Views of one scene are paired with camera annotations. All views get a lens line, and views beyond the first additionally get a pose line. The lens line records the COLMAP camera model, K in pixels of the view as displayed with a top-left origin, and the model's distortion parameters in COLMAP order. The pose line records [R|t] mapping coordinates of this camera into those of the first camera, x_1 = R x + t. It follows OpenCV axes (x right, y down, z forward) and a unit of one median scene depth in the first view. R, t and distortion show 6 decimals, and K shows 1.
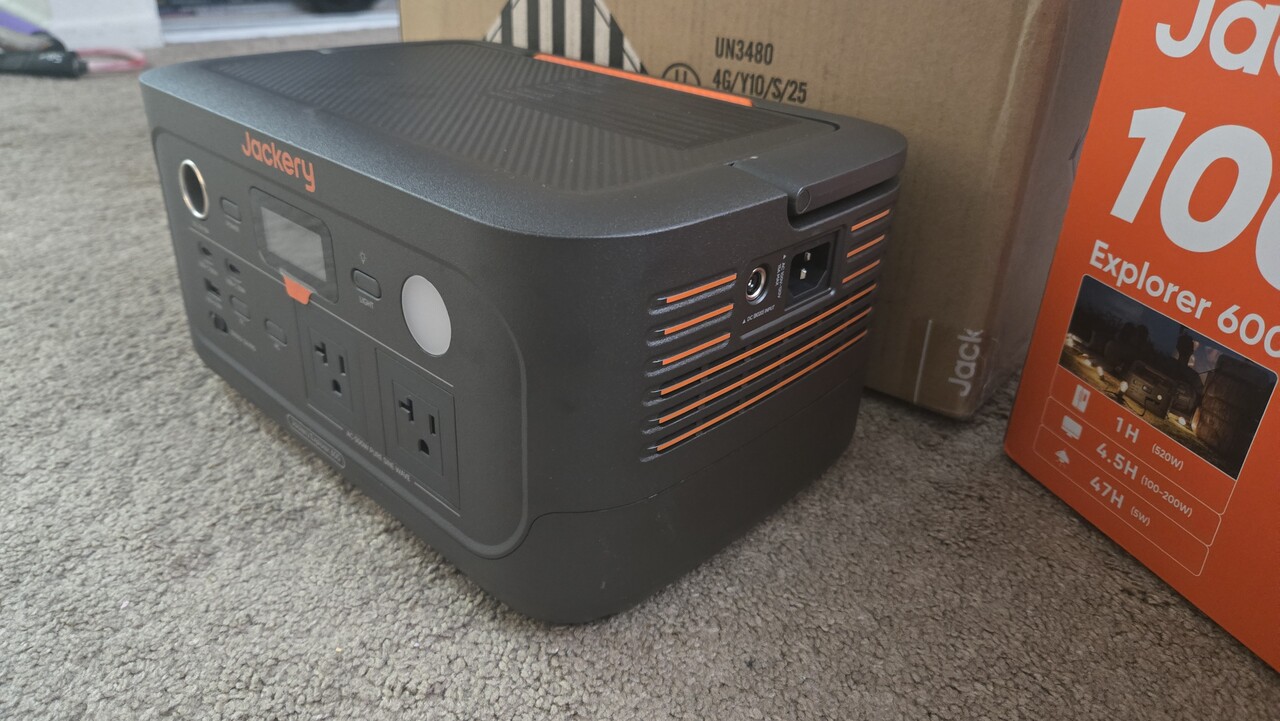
lens RADIAL K [[893.7, 0, 620.9], [0, 893.7, 342.9], [0, 0, 1]] dist [0.023660, -0.038543]
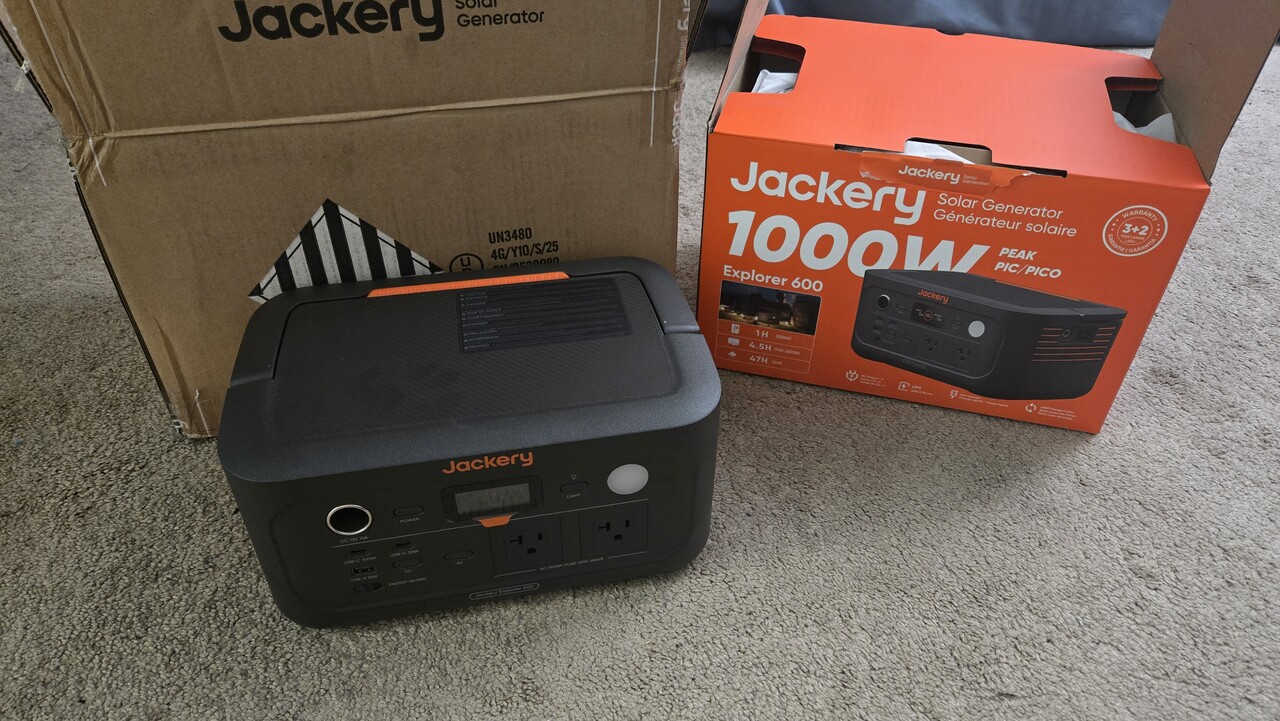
lens RADIAL K [[893.7, 0, 638.4], [0, 893.7, 359.5], [0, 0, 1]] dist [0.023660, -0.038543]
pose [[0.555594, -0.531948, 0.639020, -1.056709], [0.379507, 0.846073, 0.374347, -0.786223], [-0.739791, 0.034528, 0.671951, -0.283622]]
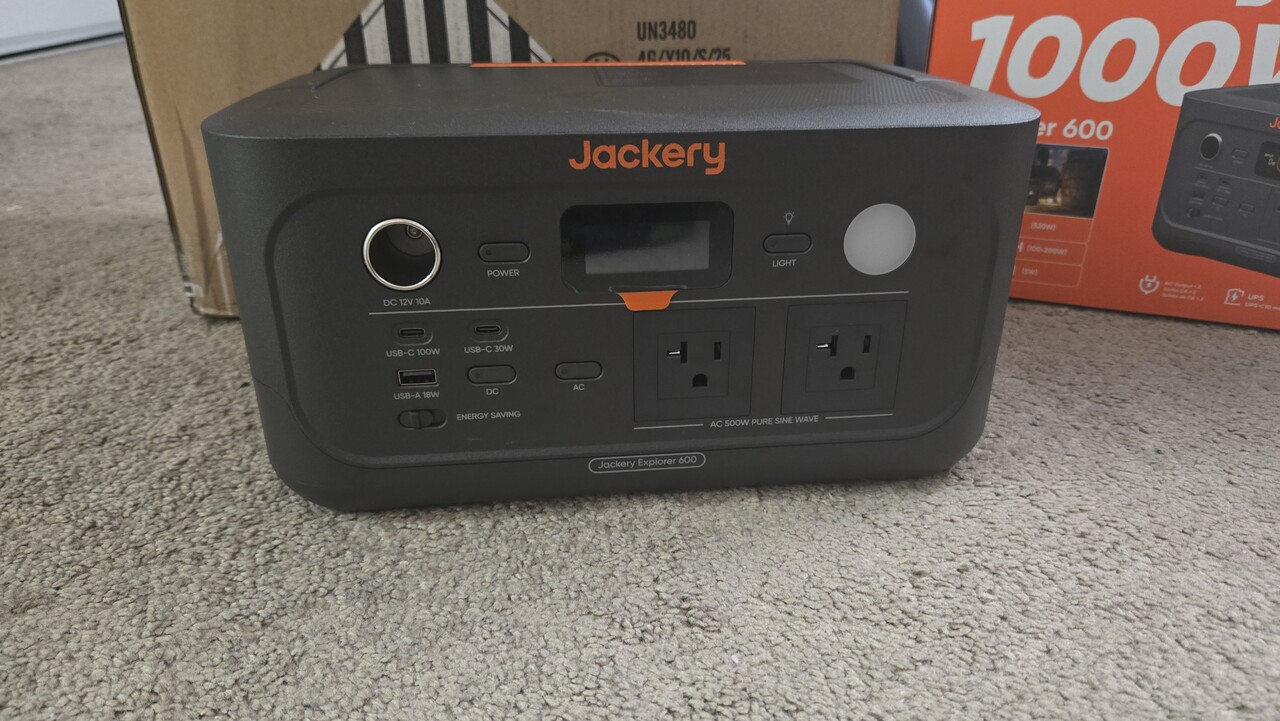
lens RADIAL K [[893.7, 0, 635.0], [0, 893.7, 372.1], [0, 0, 1]] dist [0.023660, -0.038543]
pose [[0.639638, -0.357045, 0.680722, -0.993921], [0.367801, 0.919782, 0.136832, -0.116829], [-0.674971, 0.162847, 0.719649, 0.333646]]
